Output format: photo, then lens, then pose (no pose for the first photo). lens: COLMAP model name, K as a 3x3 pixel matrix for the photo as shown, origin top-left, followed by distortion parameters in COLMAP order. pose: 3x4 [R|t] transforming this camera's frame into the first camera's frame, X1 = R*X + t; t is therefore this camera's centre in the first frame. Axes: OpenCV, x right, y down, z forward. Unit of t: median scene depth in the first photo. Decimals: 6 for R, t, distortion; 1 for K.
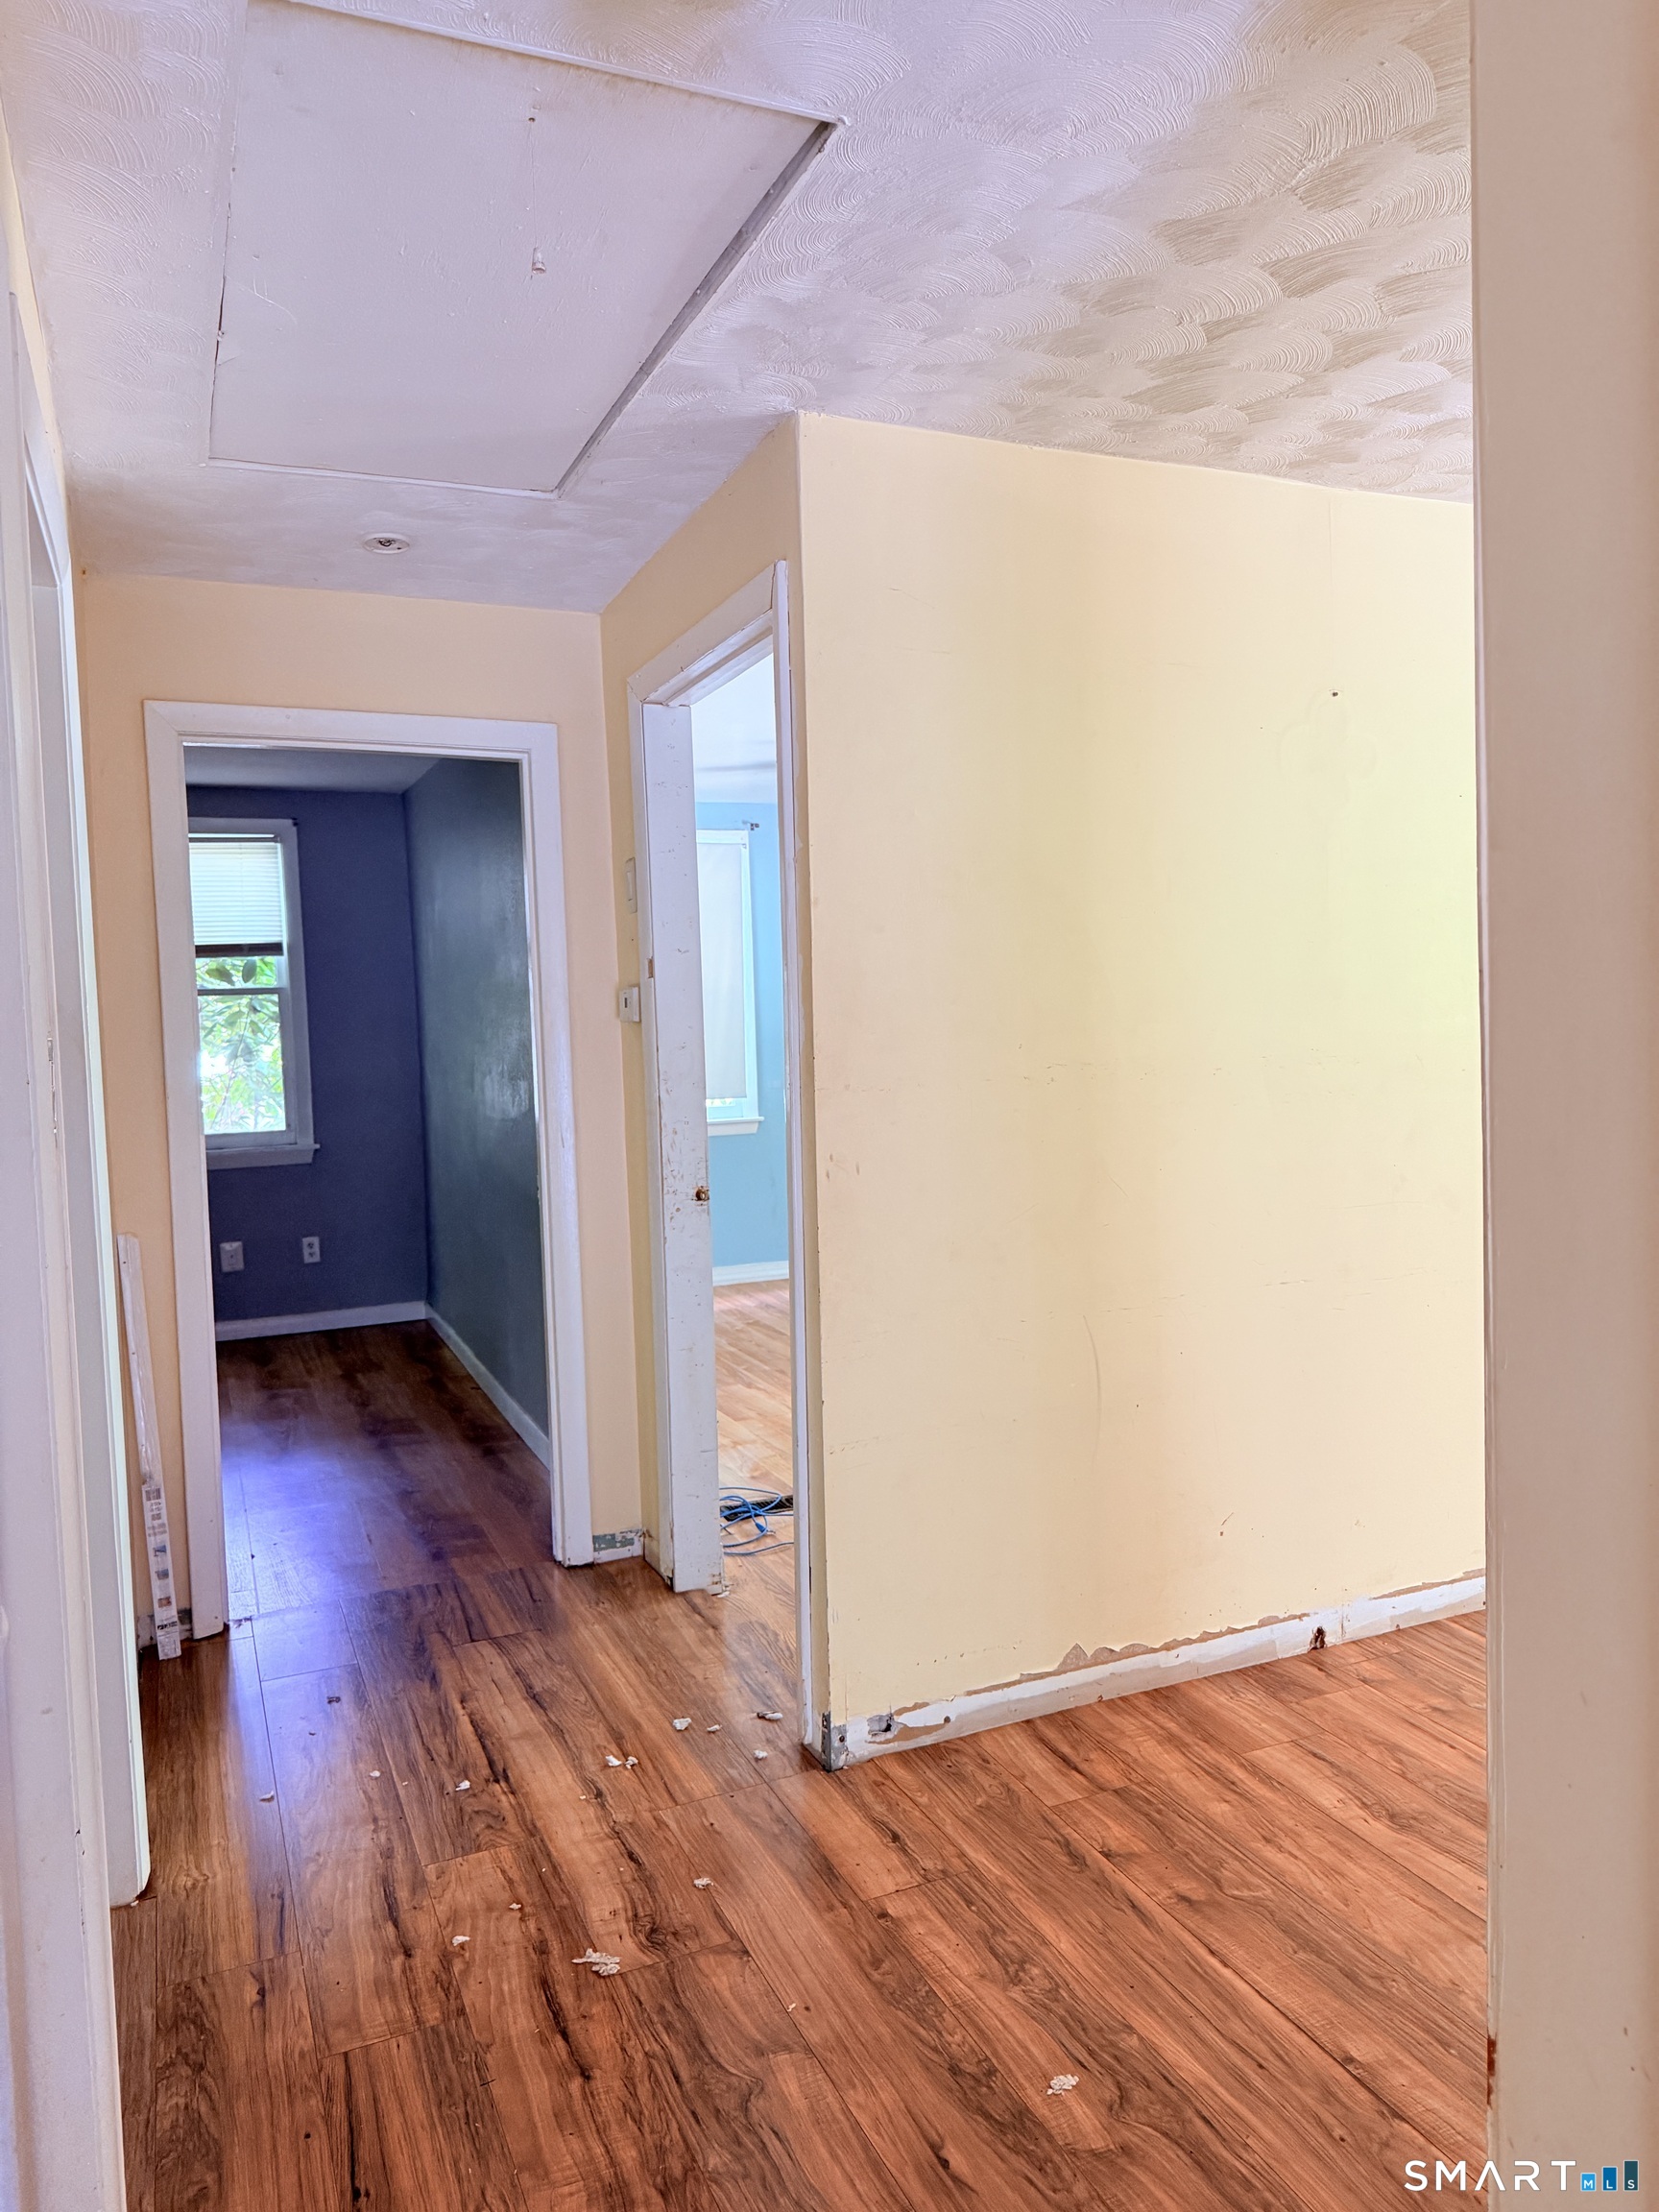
lens RADIAL K [[1602.6, 0, 829.5], [0, 1602.6, 1106.0], [0, 0, 1]] dist [0.048899, -0.036427]
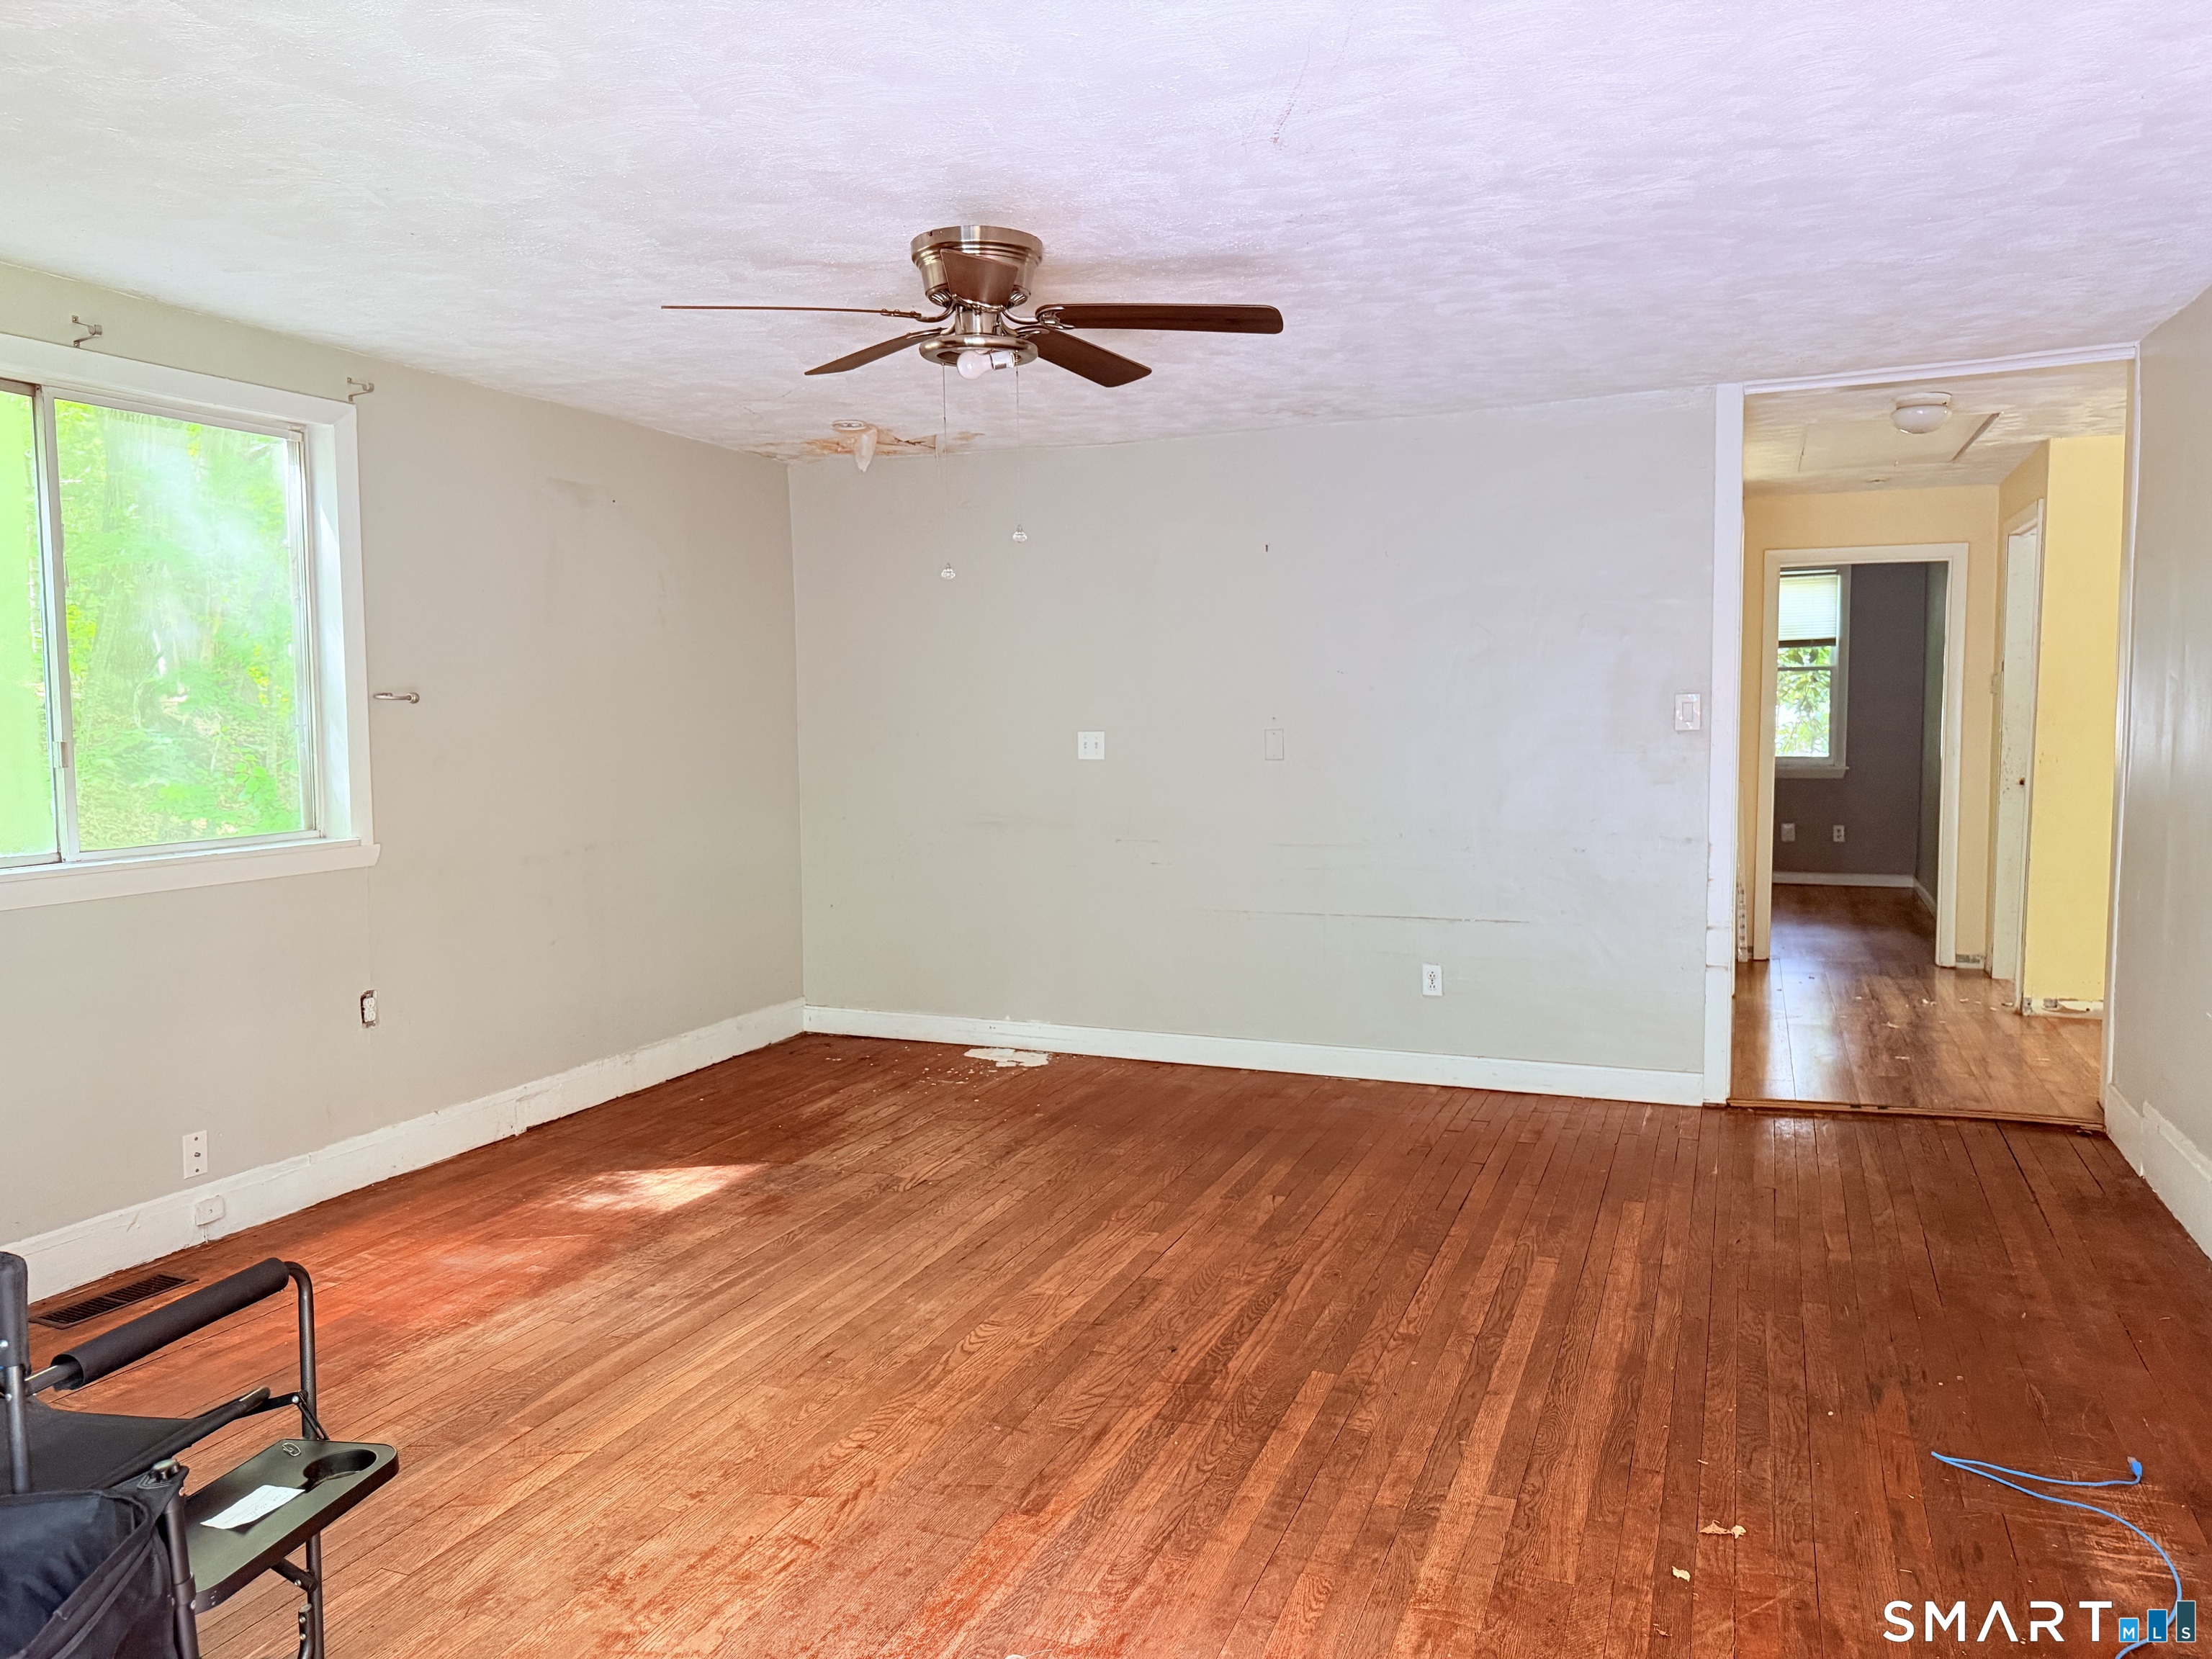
lens RADIAL K [[1592.6, 0, 1106.0], [0, 1592.6, 829.5], [0, 0, 1]] dist [-0.003104, 0.001065]
pose [[0.715080, 0.083335, -0.694057, 0.313698], [-0.055697, 0.996504, 0.062265, 0.036144], [0.696820, -0.005868, 0.717222, -0.785975]]
